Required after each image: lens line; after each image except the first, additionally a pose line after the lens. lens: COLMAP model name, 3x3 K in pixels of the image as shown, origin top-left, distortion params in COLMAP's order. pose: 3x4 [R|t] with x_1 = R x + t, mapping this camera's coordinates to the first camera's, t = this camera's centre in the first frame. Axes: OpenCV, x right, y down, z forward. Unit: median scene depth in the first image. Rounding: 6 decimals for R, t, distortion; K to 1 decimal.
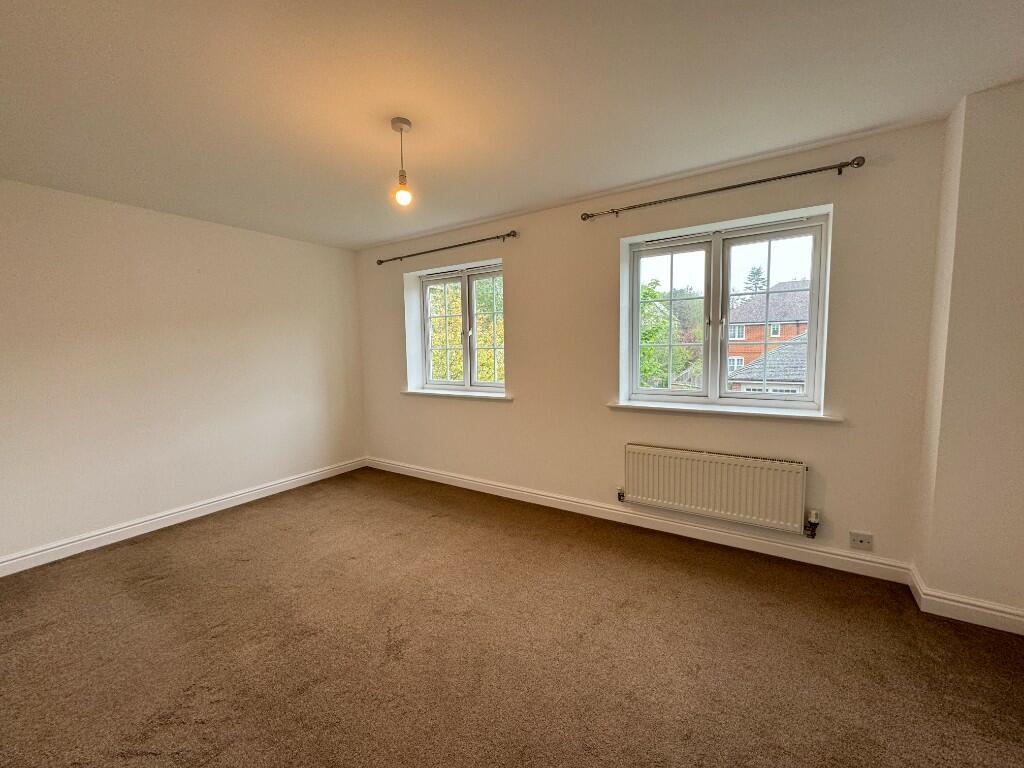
lens RADIAL K [[422.3, 0, 512.0], [0, 422.3, 384.0], [0, 0, 1]] dist [-0.000447, -0.000048]
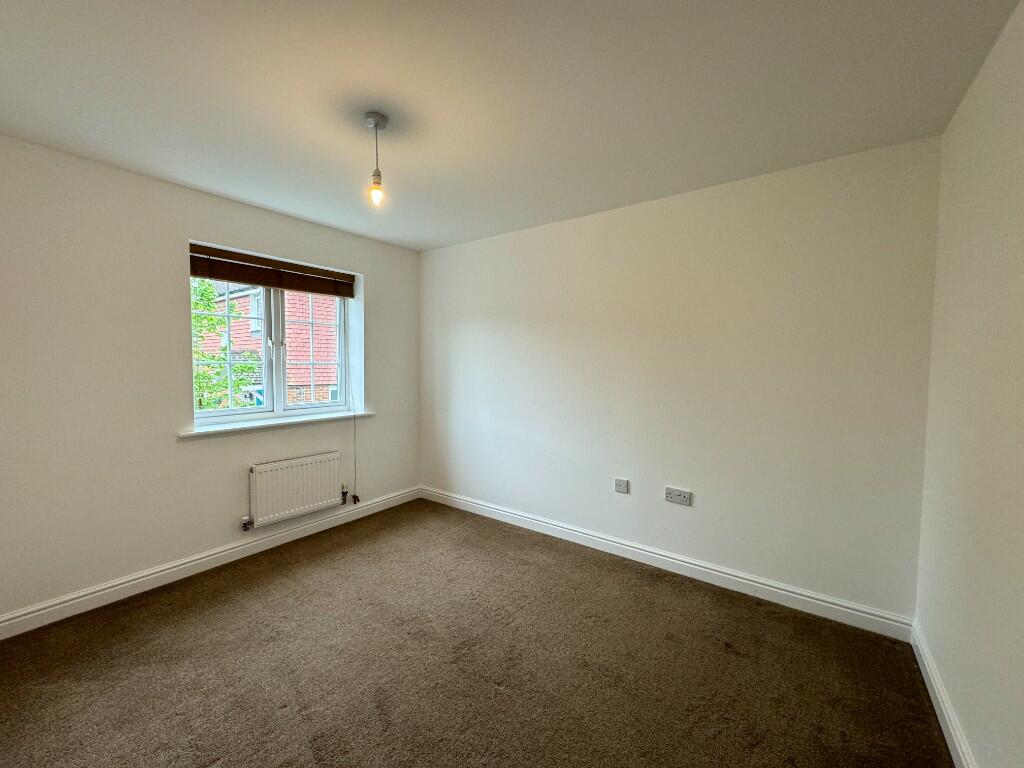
lens RADIAL K [[409.3, 0, 512.0], [0, 409.3, 384.0], [0, 0, 1]] dist [0.000586, 0.000051]
pose [[0.053653, -0.035945, 0.997912, -0.639276], [0.078113, 0.996441, 0.031692, -0.028764], [-0.995500, 0.076250, 0.056270, 0.382956]]
